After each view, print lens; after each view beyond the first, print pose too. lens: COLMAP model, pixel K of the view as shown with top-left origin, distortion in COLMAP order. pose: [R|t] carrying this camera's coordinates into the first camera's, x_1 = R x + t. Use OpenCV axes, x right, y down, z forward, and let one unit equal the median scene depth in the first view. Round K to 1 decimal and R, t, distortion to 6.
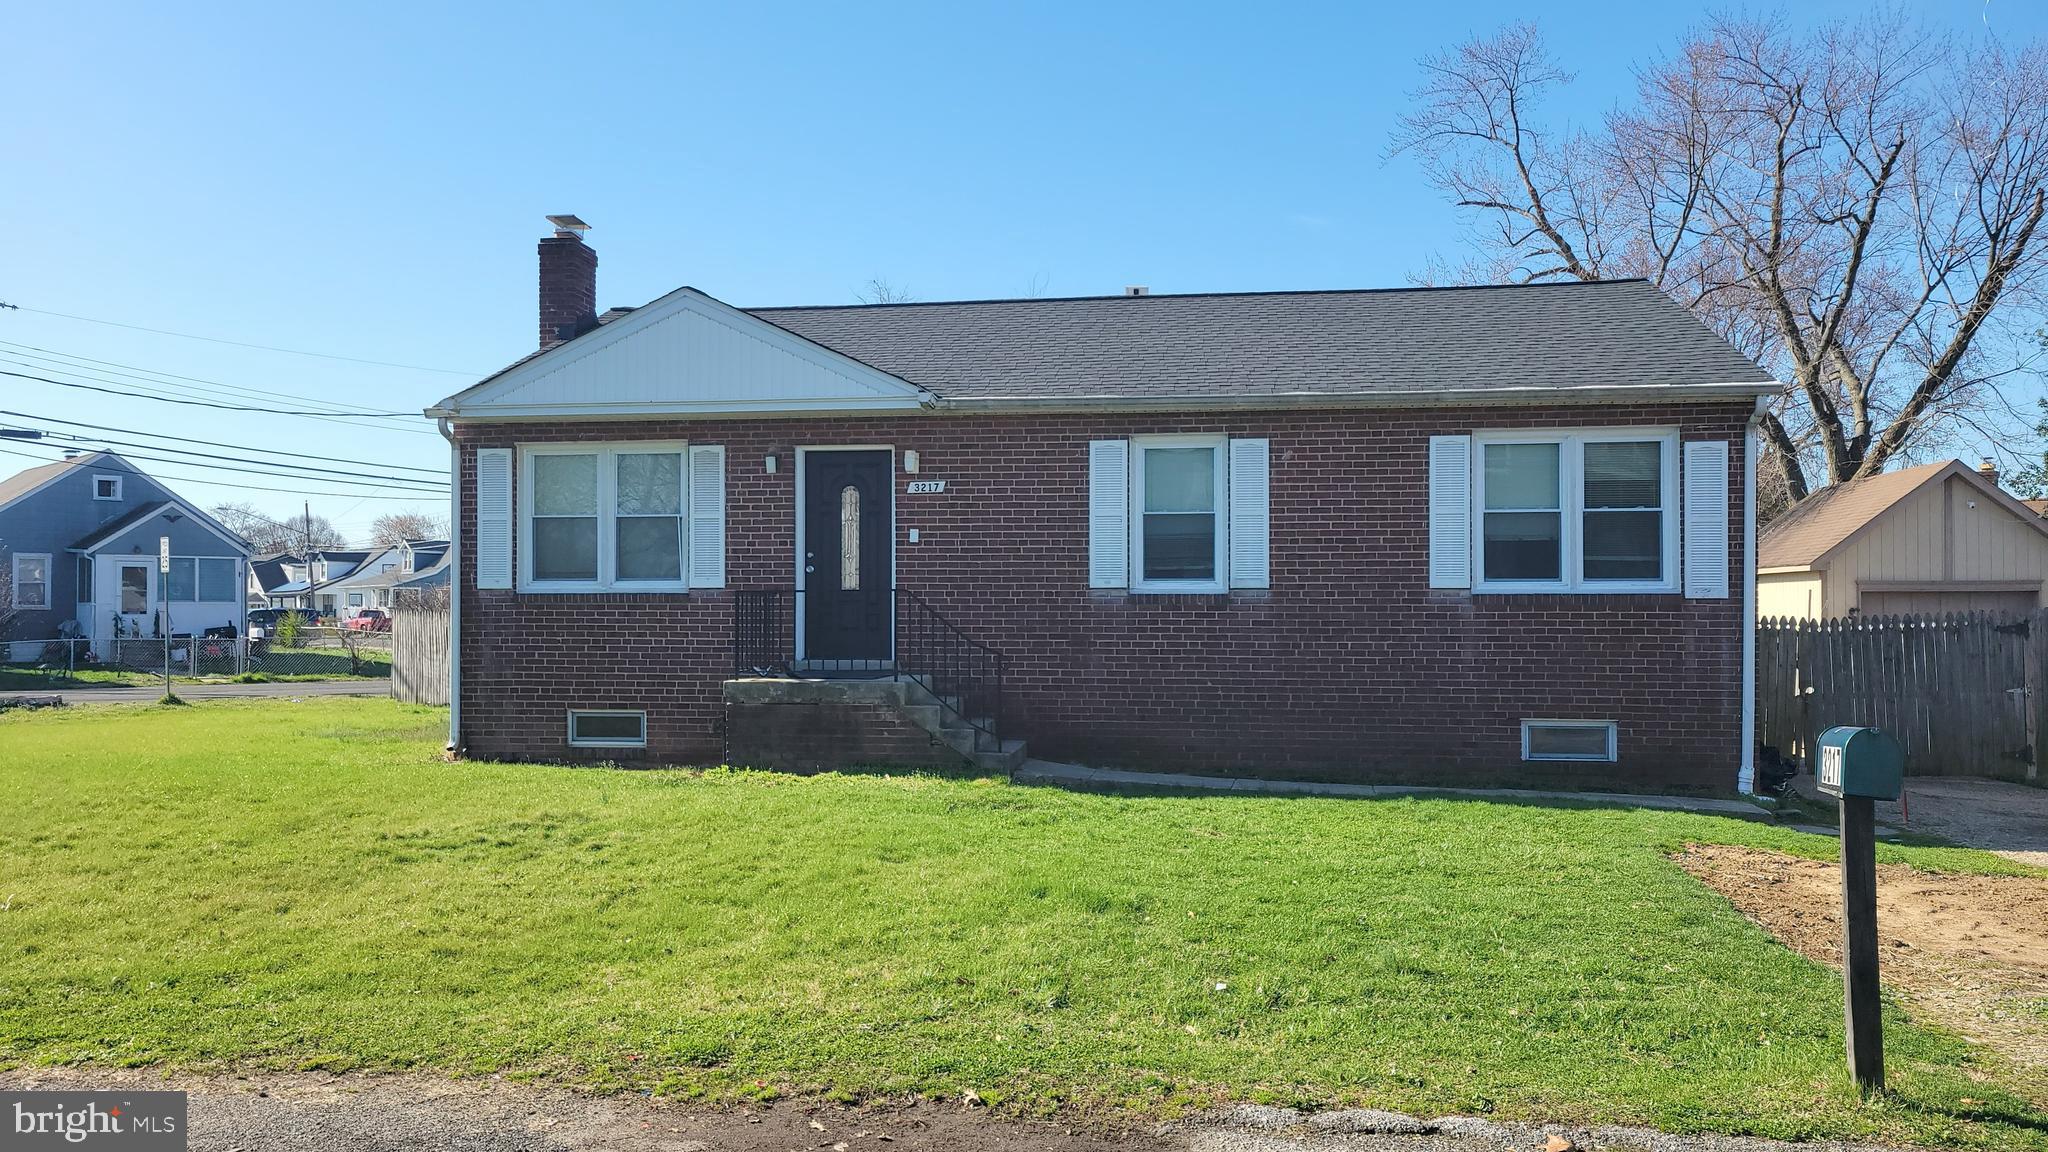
lens RADIAL K [[1547.5, 0, 1022.3], [0, 1547.5, 566.9], [0, 0, 1]] dist [0.054560, -0.021874]
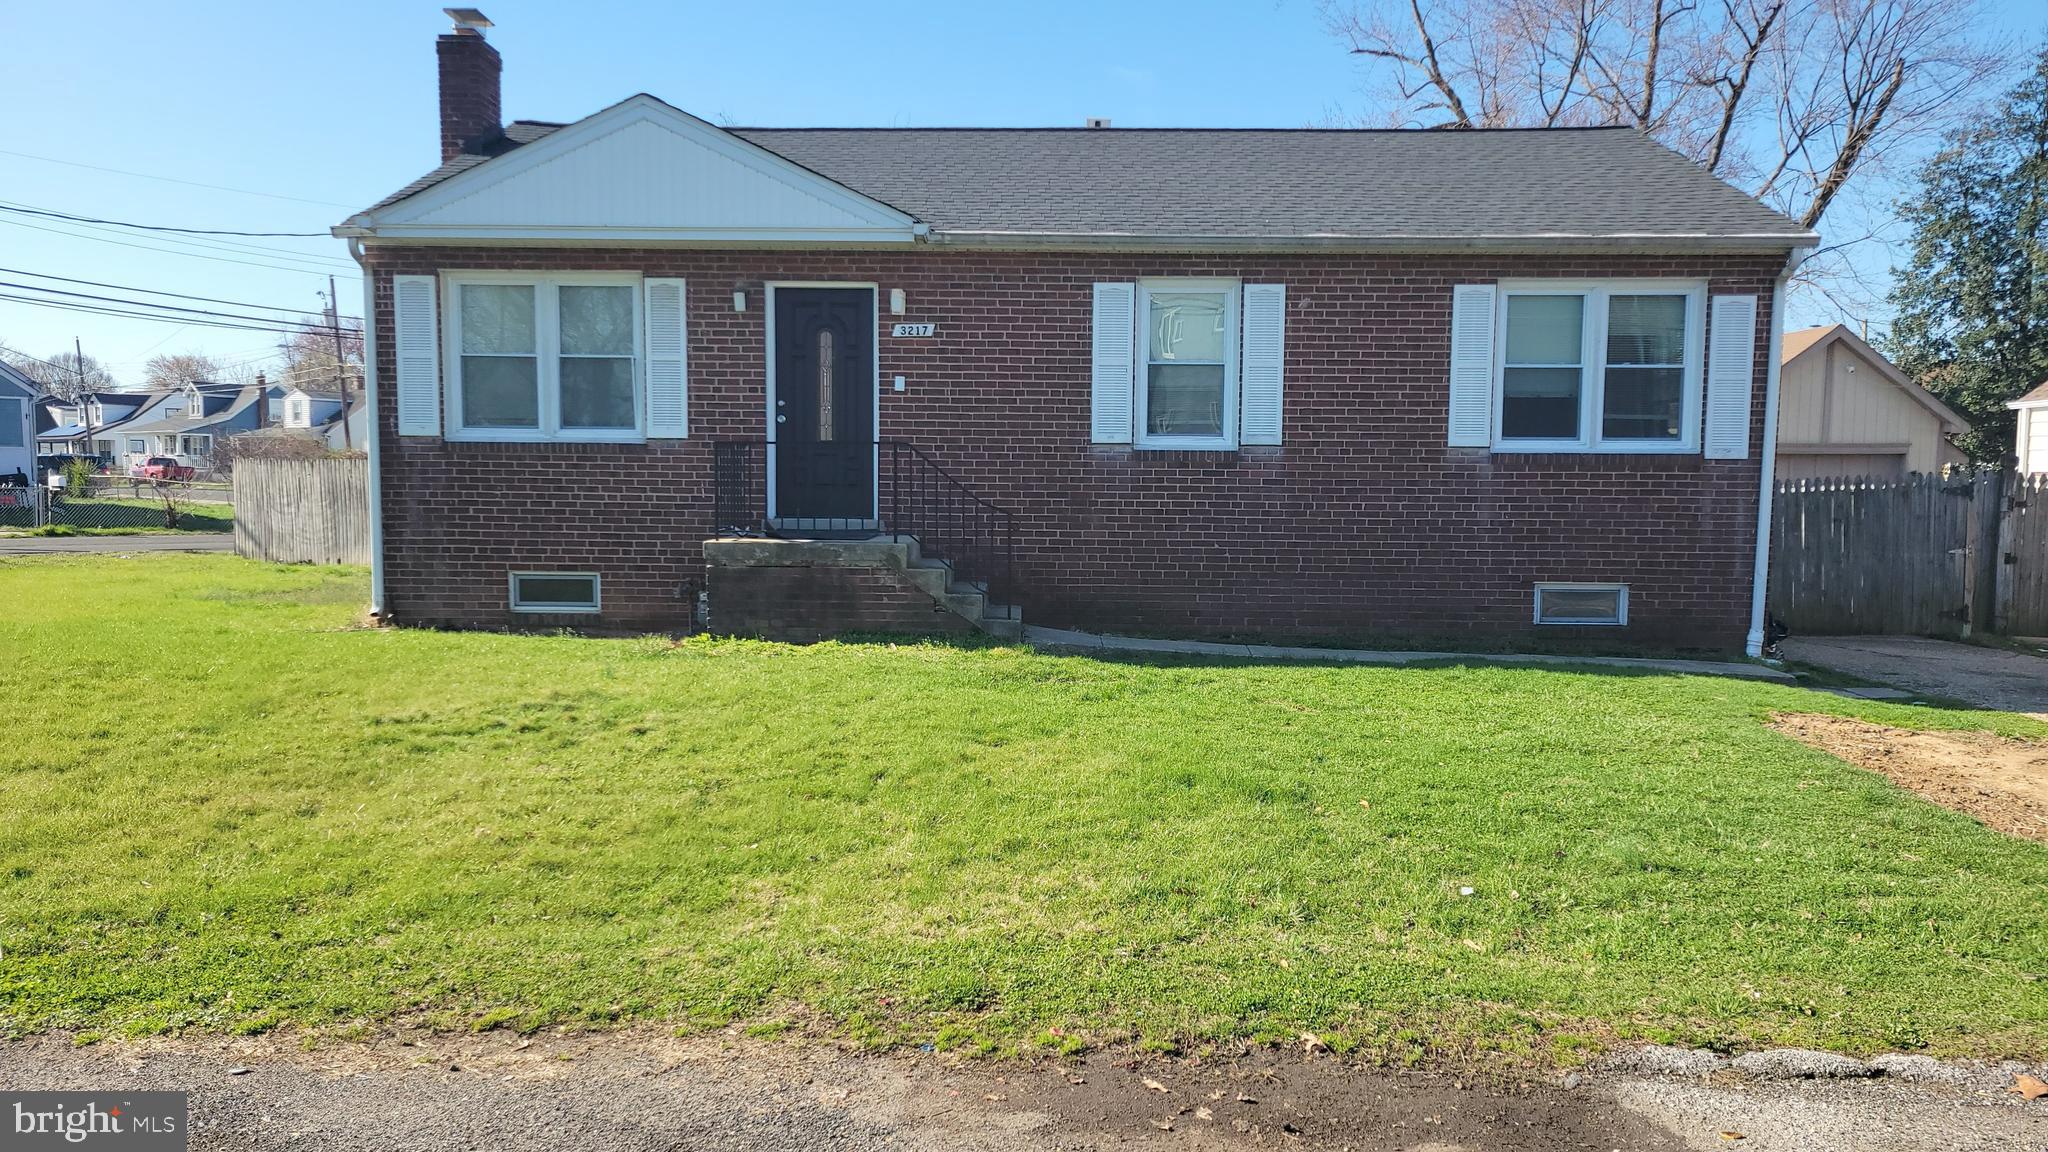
lens RADIAL K [[1547.5, 0, 1030.2], [0, 1547.5, 576.8], [0, 0, 1]] dist [0.054560, -0.021874]
pose [[0.992937, 0.000245, 0.118644, -0.103188], [-0.011965, 0.995107, 0.098080, 0.002720], [-0.118039, -0.098807, 0.988081, 0.074752]]
